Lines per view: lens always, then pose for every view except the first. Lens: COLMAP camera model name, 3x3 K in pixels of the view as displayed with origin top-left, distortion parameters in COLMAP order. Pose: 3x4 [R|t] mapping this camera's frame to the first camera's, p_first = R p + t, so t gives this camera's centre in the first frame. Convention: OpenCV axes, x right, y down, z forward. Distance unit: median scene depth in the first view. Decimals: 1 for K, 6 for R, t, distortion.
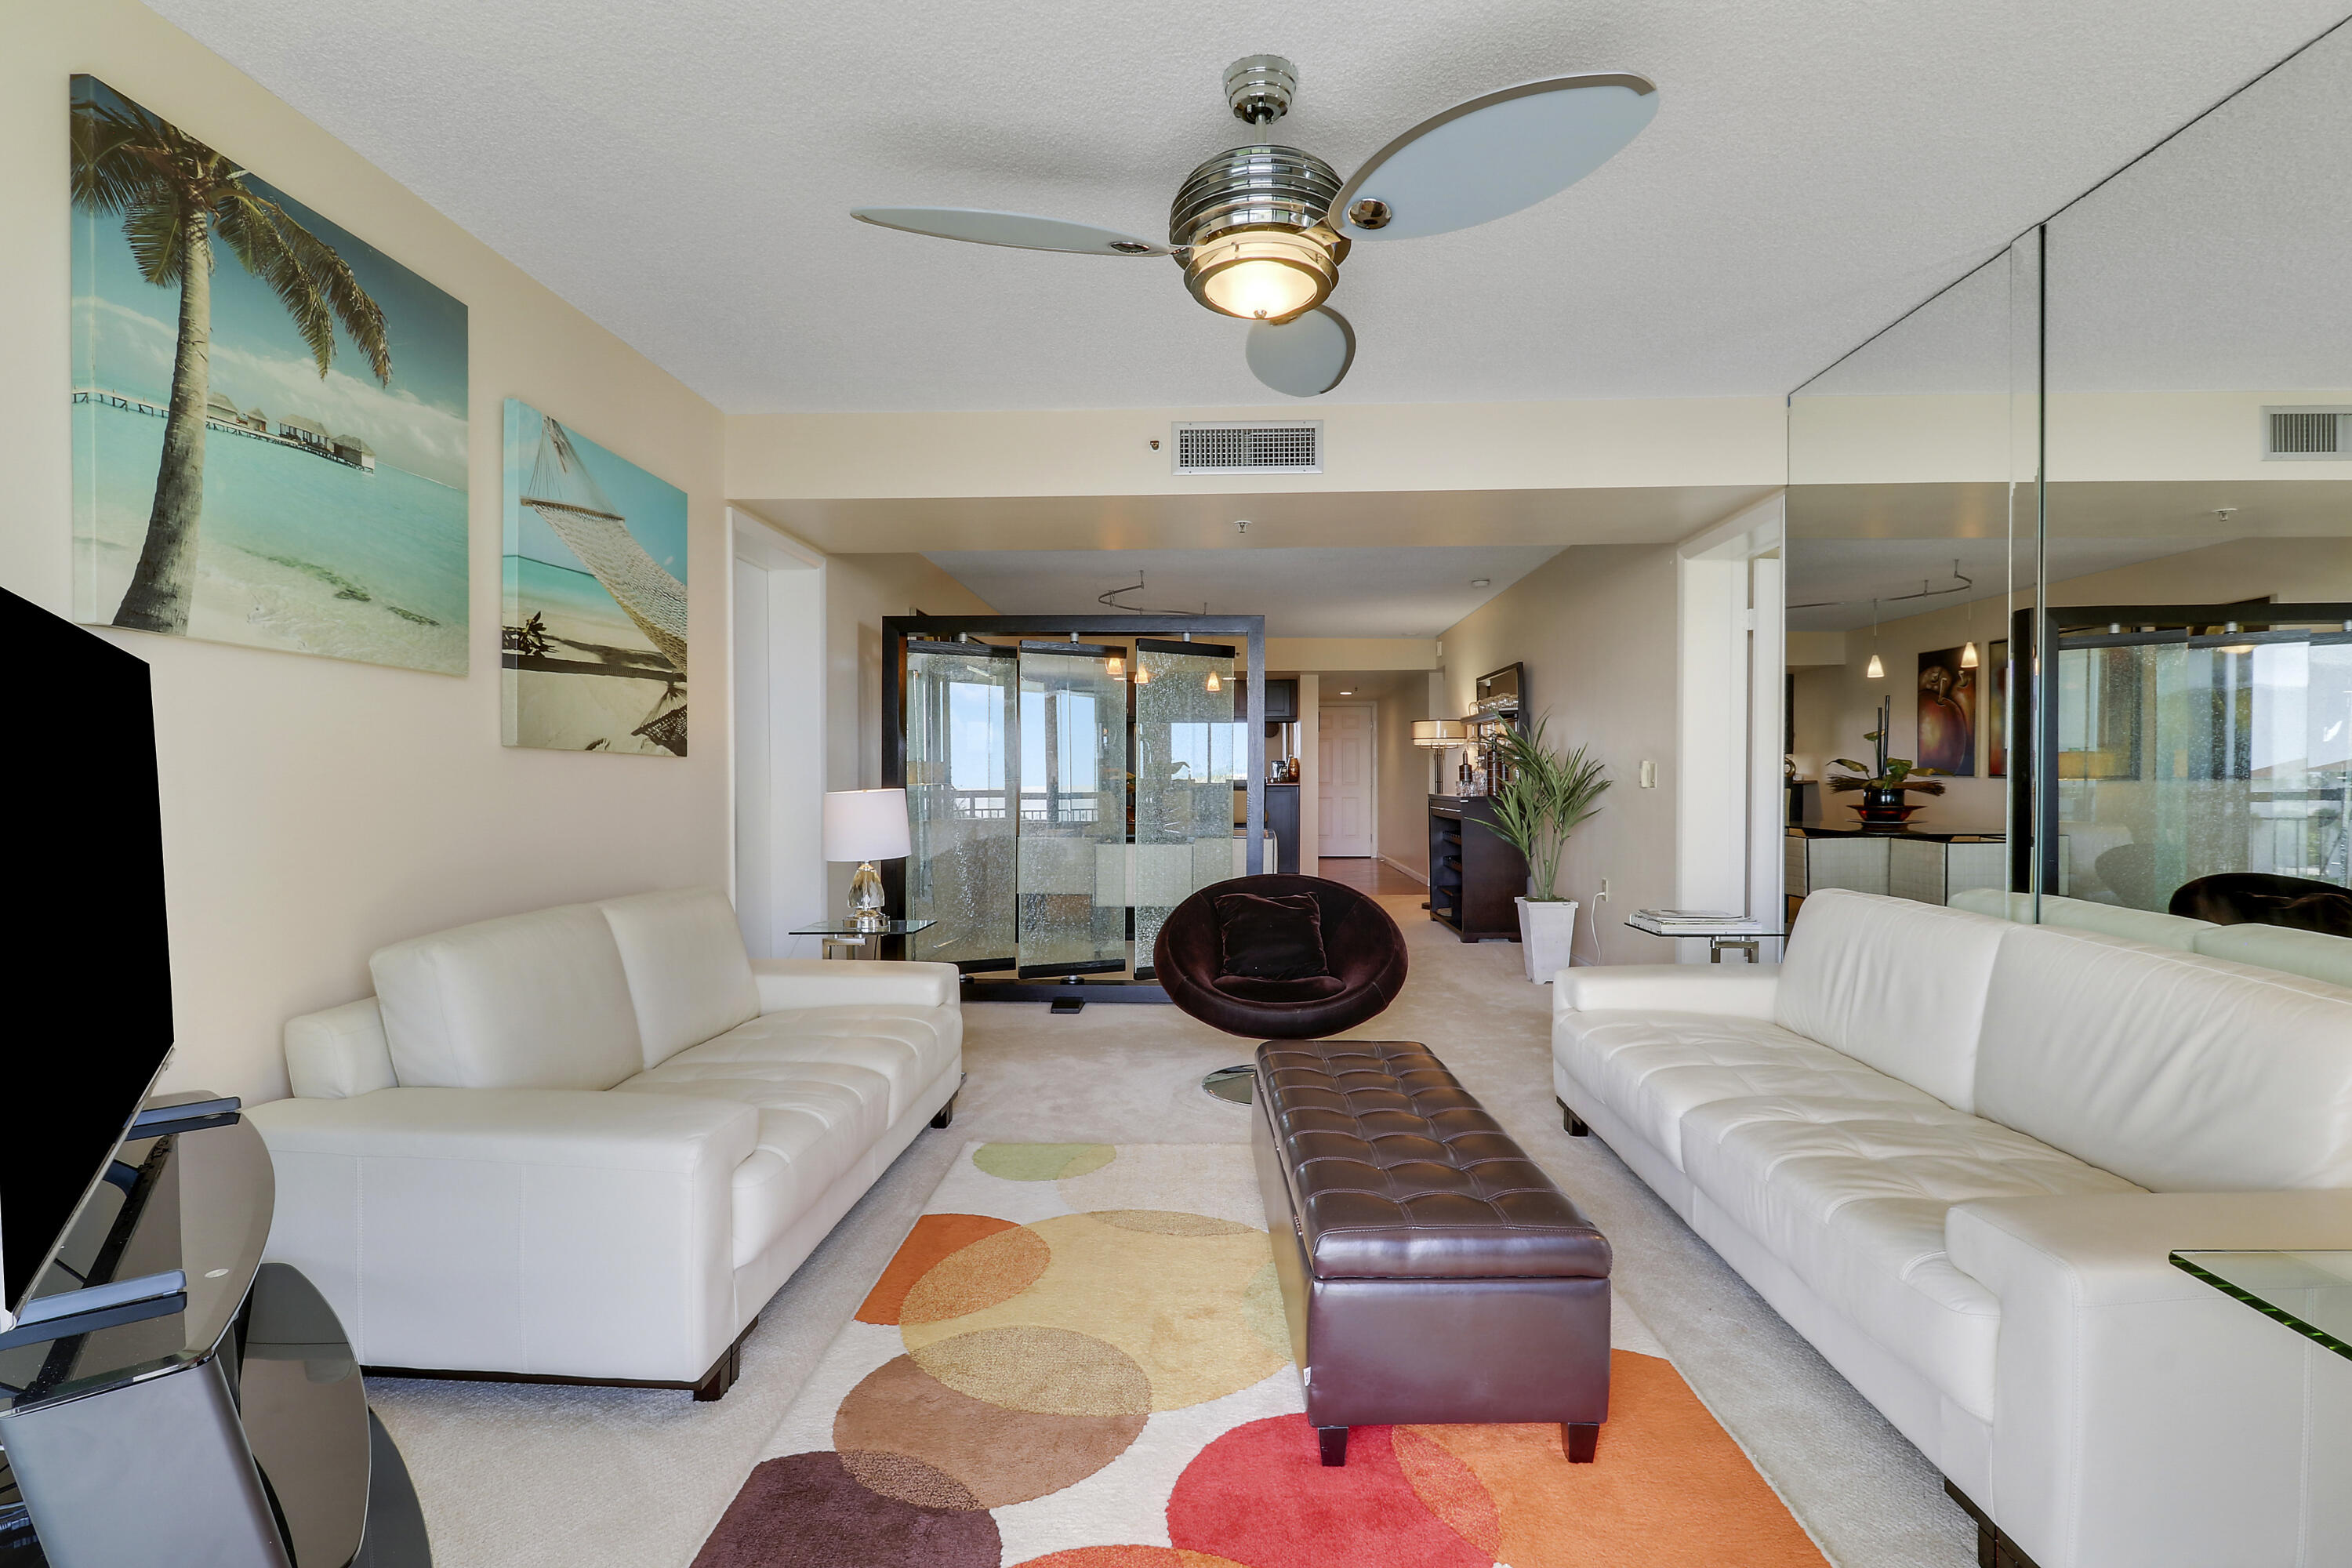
lens RADIAL K [[1121.0, 0, 1214.1], [0, 1121.0, 778.9], [0, 0, 1]] dist [-0.000594, -0.008411]
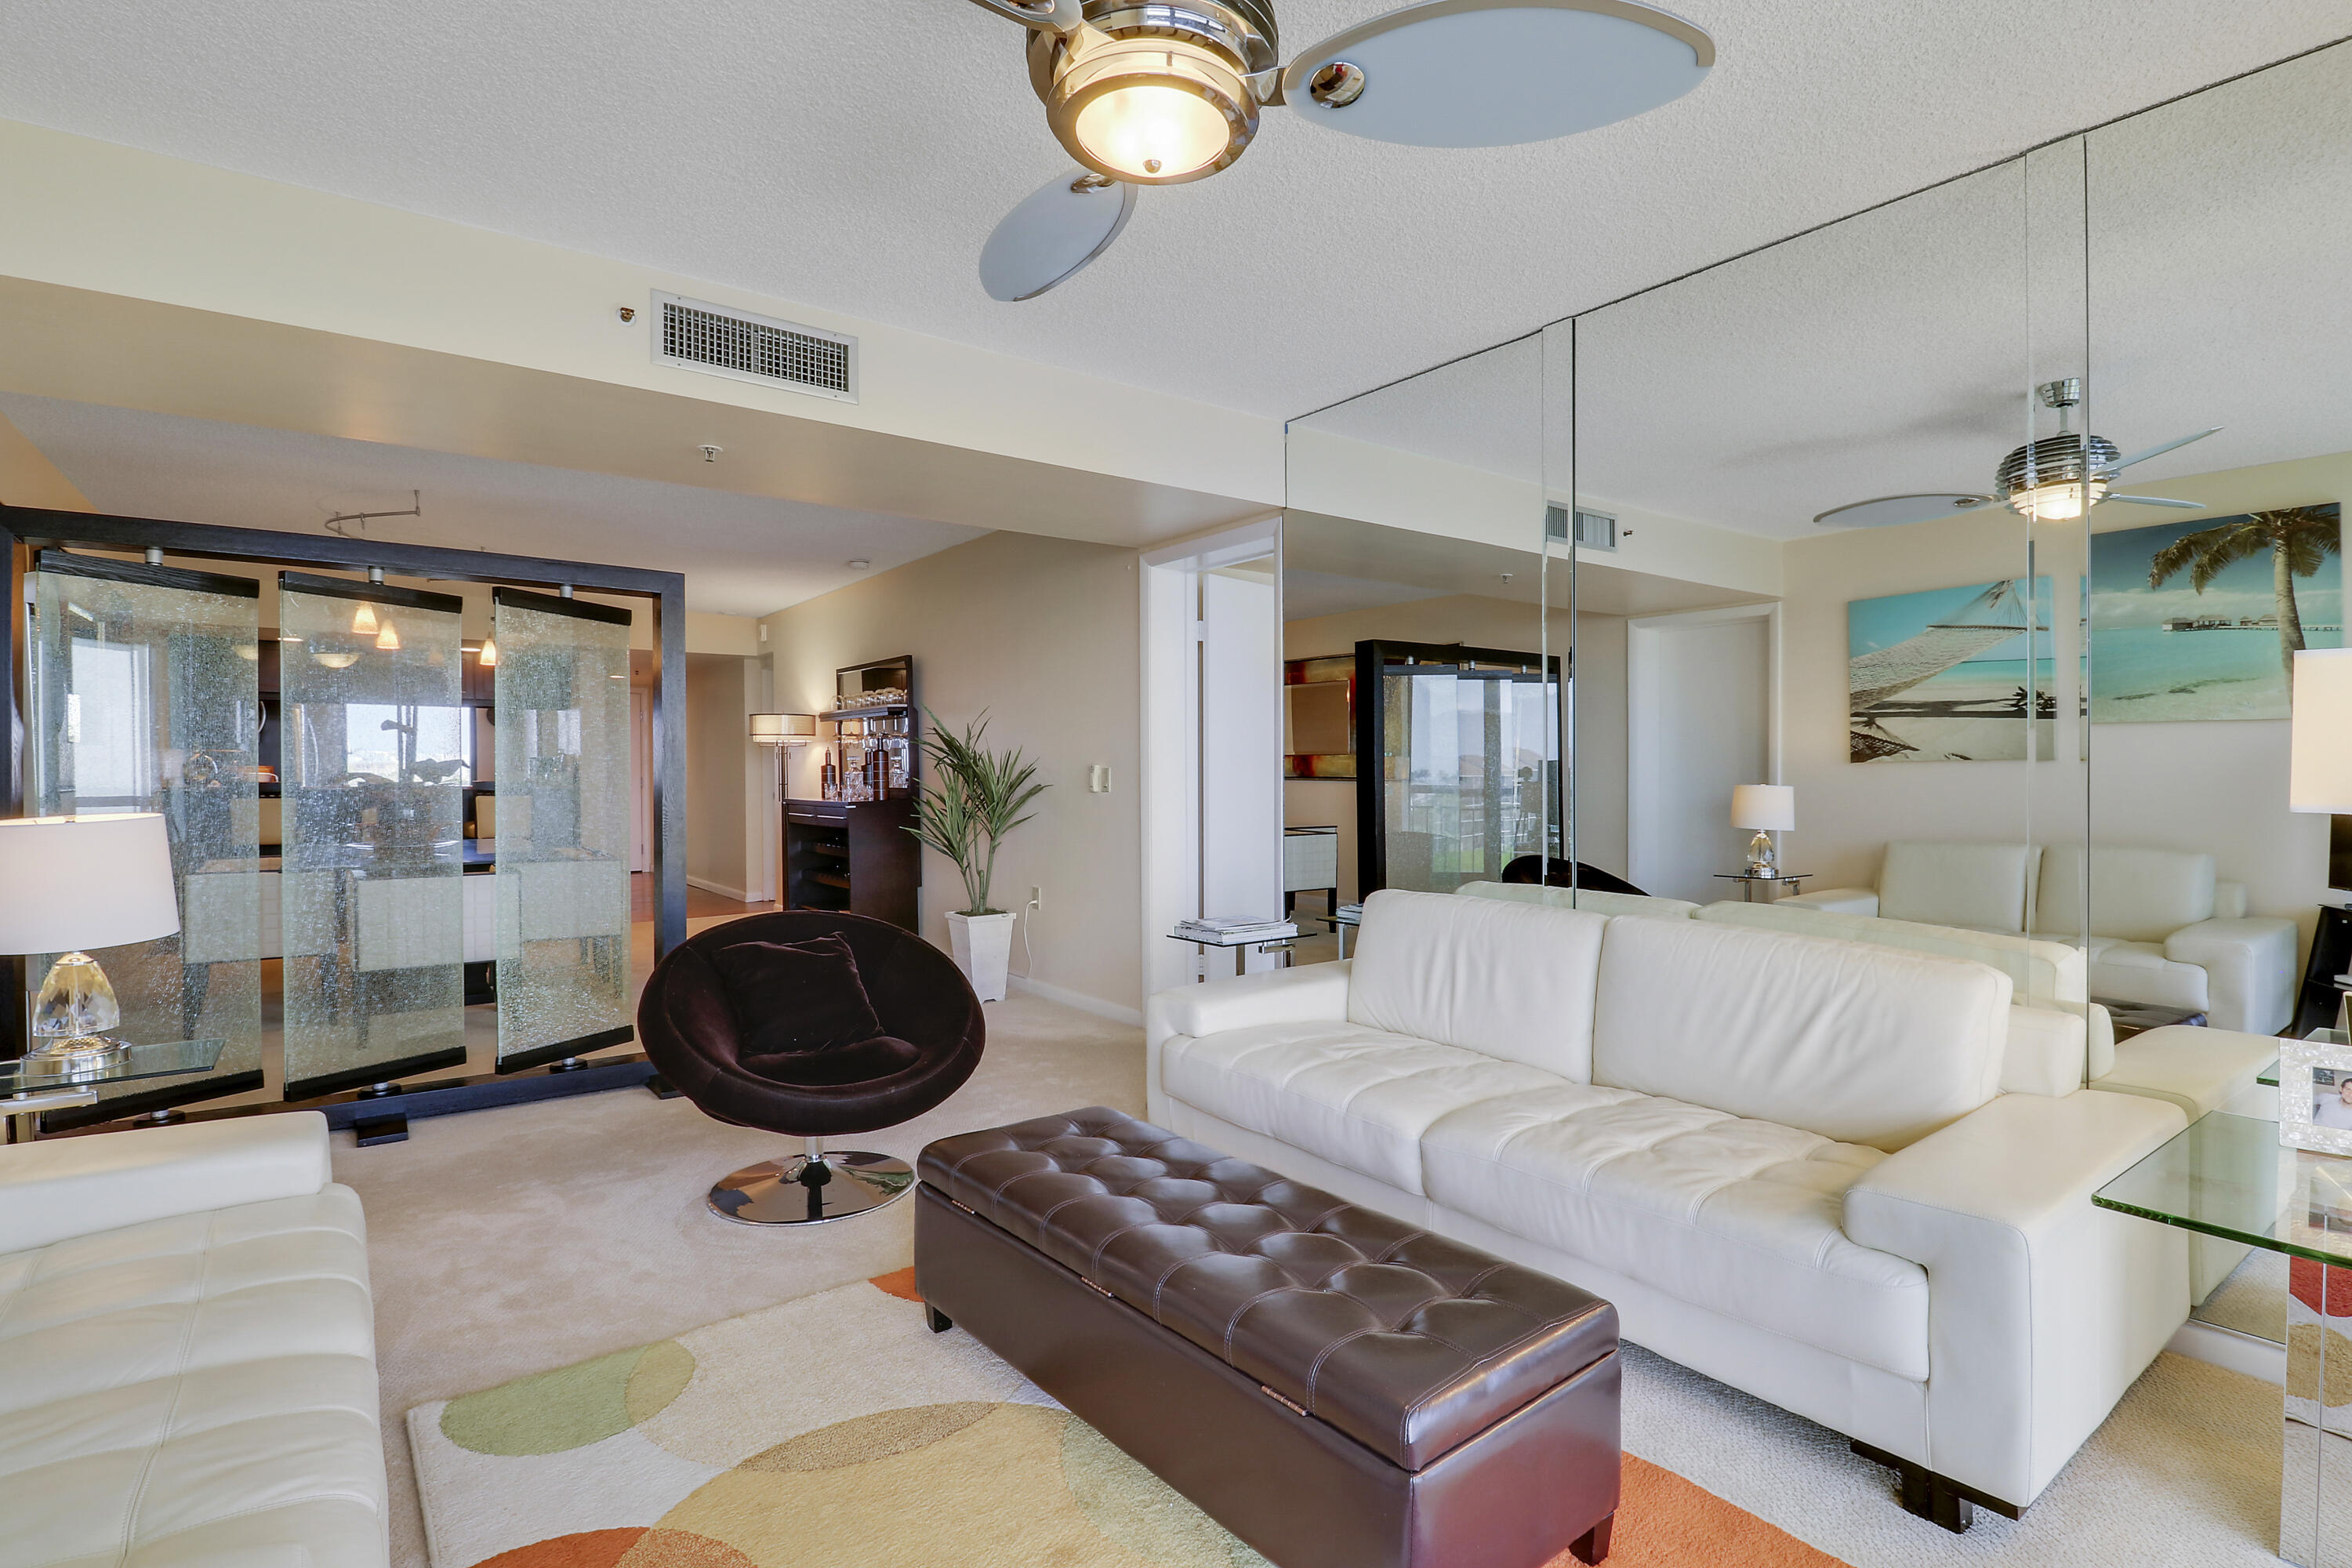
lens RADIAL K [[1121.0, 0, 1179.6], [0, 1121.0, 786.7], [0, 0, 1]] dist [-0.000594, -0.008411]
pose [[0.774289, -0.008170, 0.632779, -0.212484], [0.000746, 0.999928, 0.011998, -0.010644], [-0.632832, -0.008818, 0.774239, 0.220655]]
